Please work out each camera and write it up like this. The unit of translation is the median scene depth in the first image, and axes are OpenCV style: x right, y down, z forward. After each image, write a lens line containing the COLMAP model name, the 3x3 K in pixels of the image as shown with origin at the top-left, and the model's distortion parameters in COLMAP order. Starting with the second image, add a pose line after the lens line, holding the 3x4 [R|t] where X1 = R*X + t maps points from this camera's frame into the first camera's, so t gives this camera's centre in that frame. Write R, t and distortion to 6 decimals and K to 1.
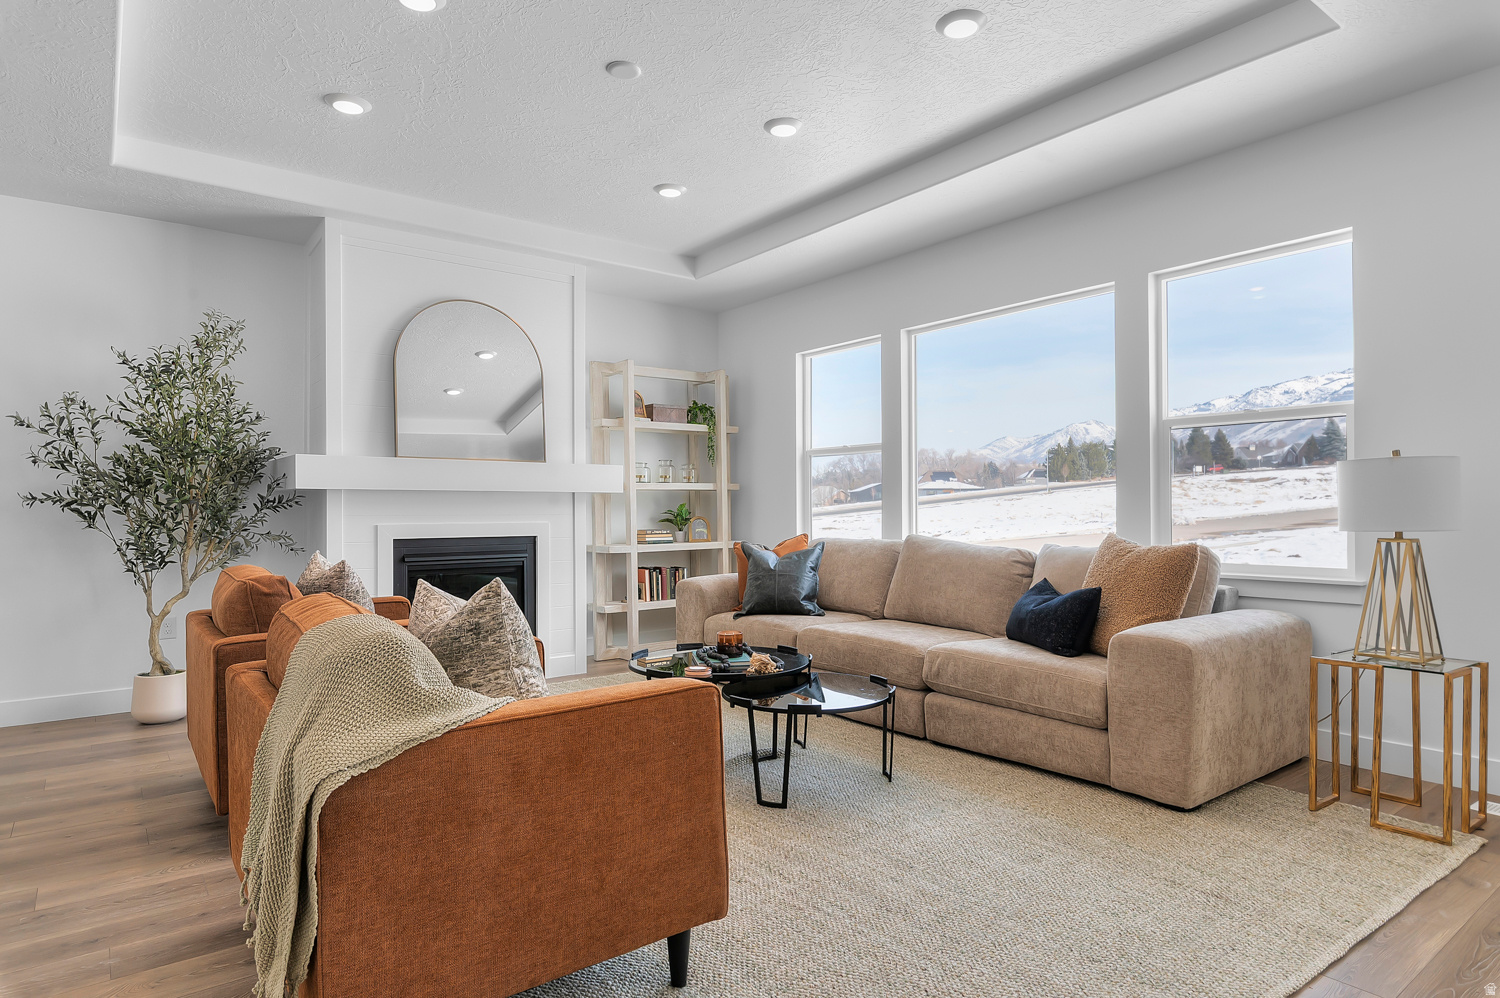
lens RADIAL K [[862.0, 0, 750.8], [0, 862.0, 502.7], [0, 0, 1]] dist [-0.004888, -0.000395]
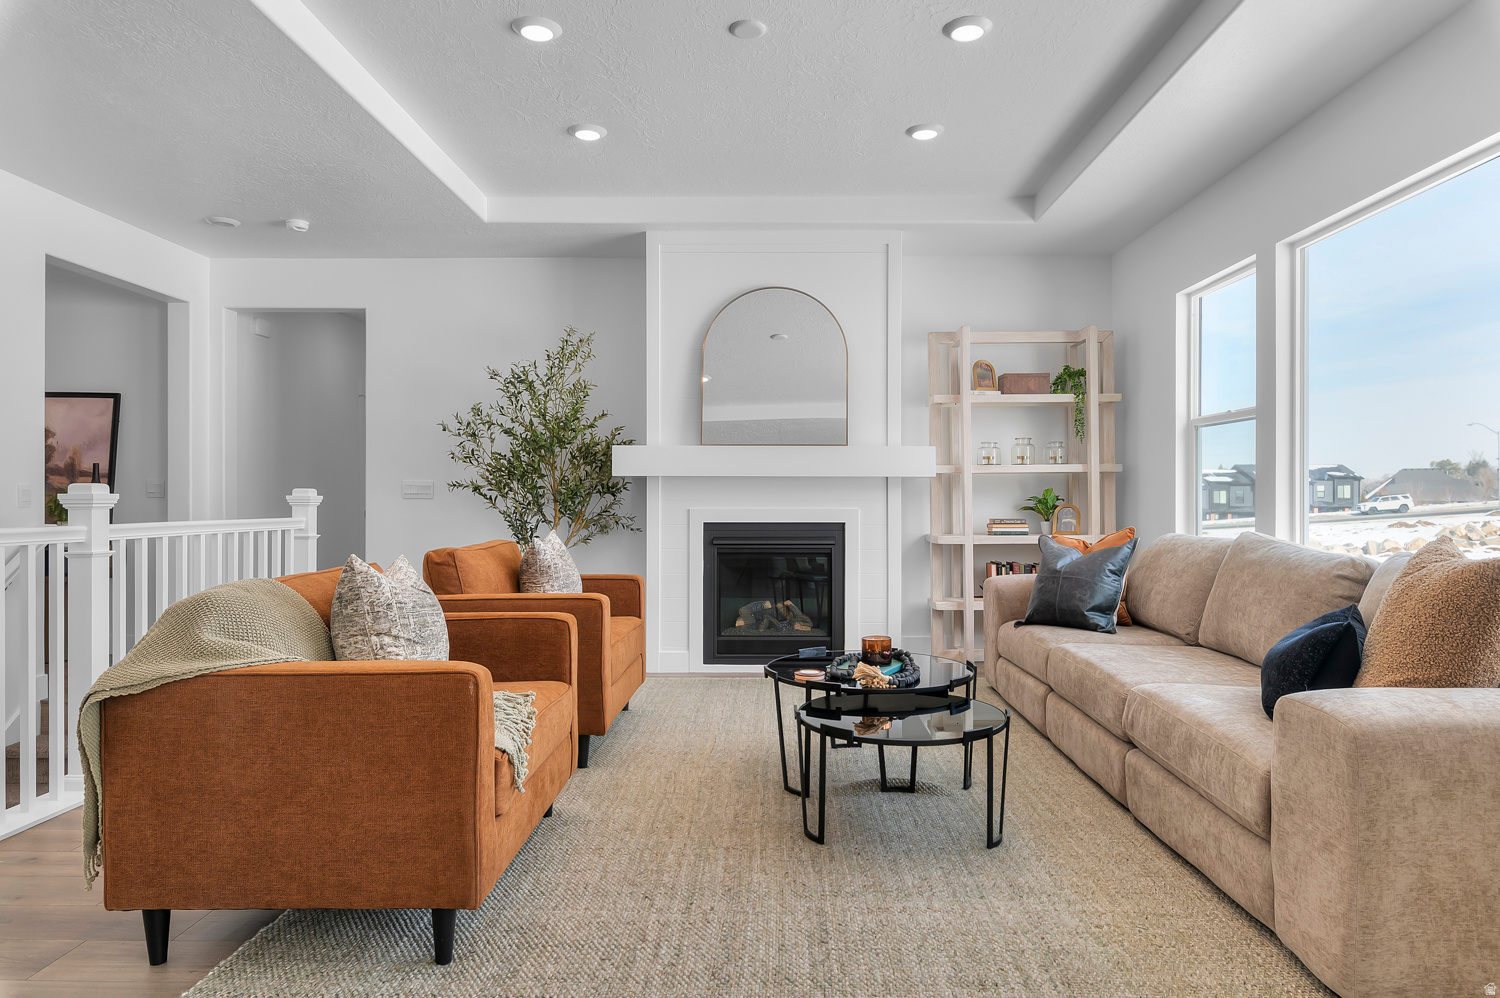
lens RADIAL K [[917.1, 0, 748.6], [0, 917.1, 499.2], [0, 0, 1]] dist [-0.003828, -0.001884]
pose [[0.779649, 0.005993, -0.626188, 0.337269], [0.001607, 0.999932, 0.011571, 0.000581], [0.626215, -0.010027, 0.779586, 0.150102]]
